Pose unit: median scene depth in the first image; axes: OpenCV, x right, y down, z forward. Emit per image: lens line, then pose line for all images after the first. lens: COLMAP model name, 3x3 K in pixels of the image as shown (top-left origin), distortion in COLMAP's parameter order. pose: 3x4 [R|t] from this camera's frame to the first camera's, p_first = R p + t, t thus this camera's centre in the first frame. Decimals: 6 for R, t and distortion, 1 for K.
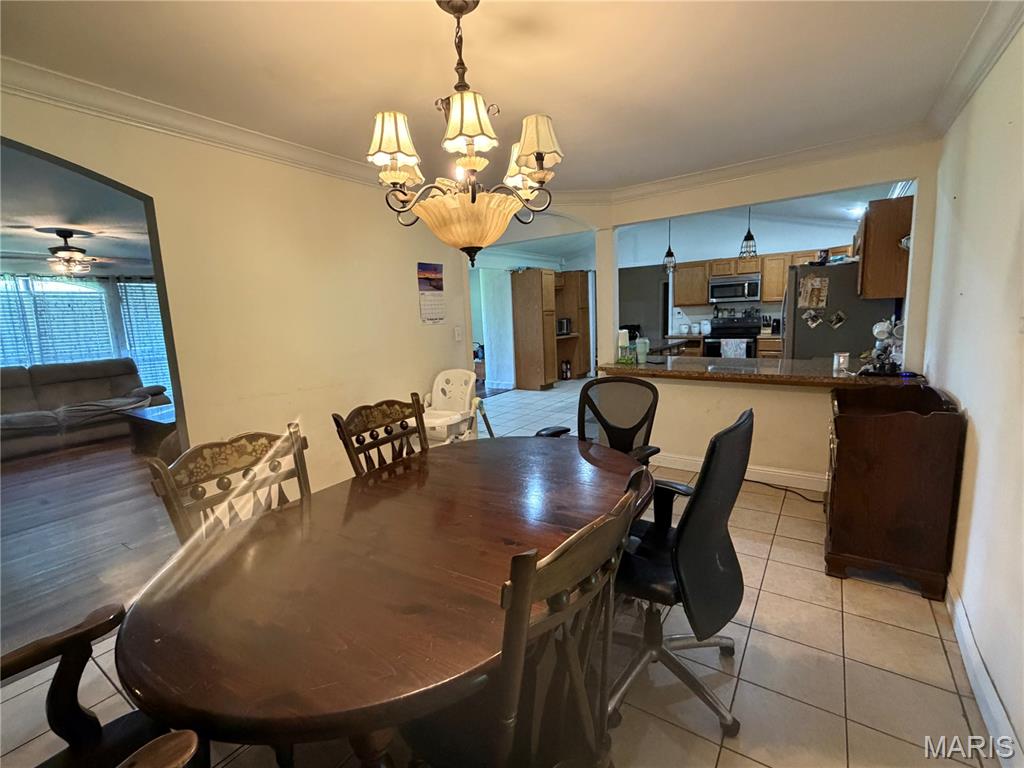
lens RADIAL K [[462.7, 0, 510.1], [0, 462.7, 383.1], [0, 0, 1]] dist [0.001220, 0.000004]
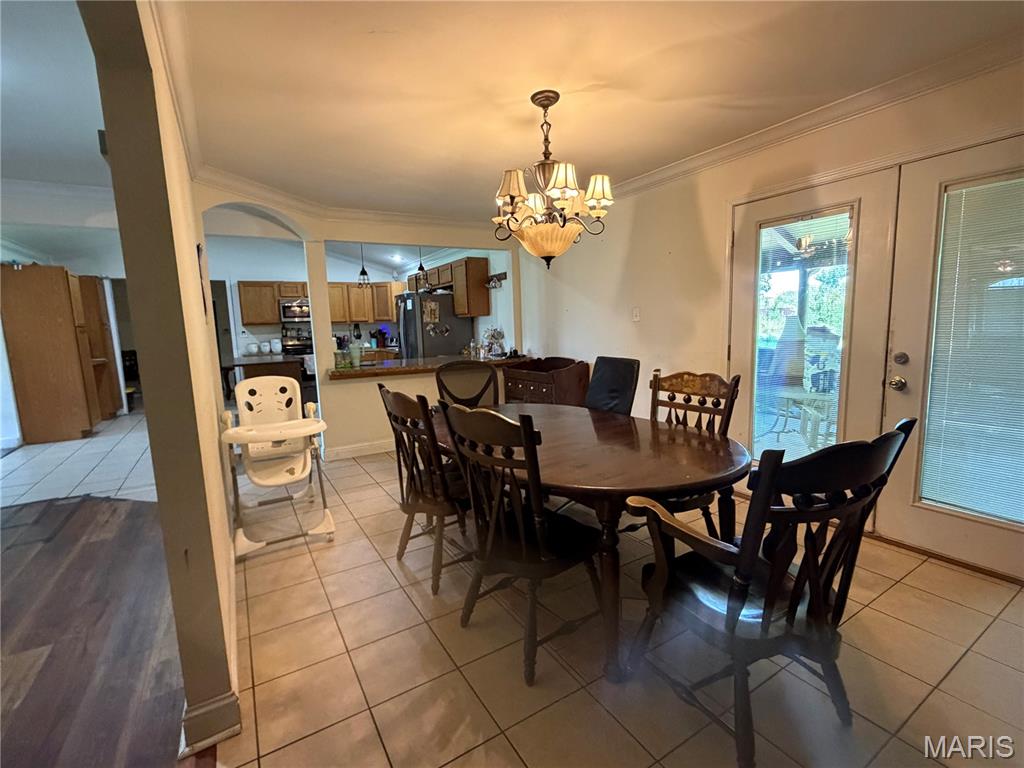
lens RADIAL K [[462.7, 0, 511.7], [0, 462.7, 382.0], [0, 0, 1]] dist [0.001220, 0.000004]
pose [[0.407353, -0.086468, 0.909168, -0.336845], [0.150538, 0.988248, 0.026541, 0.012100], [-0.900778, 0.126053, 0.415582, 0.115388]]
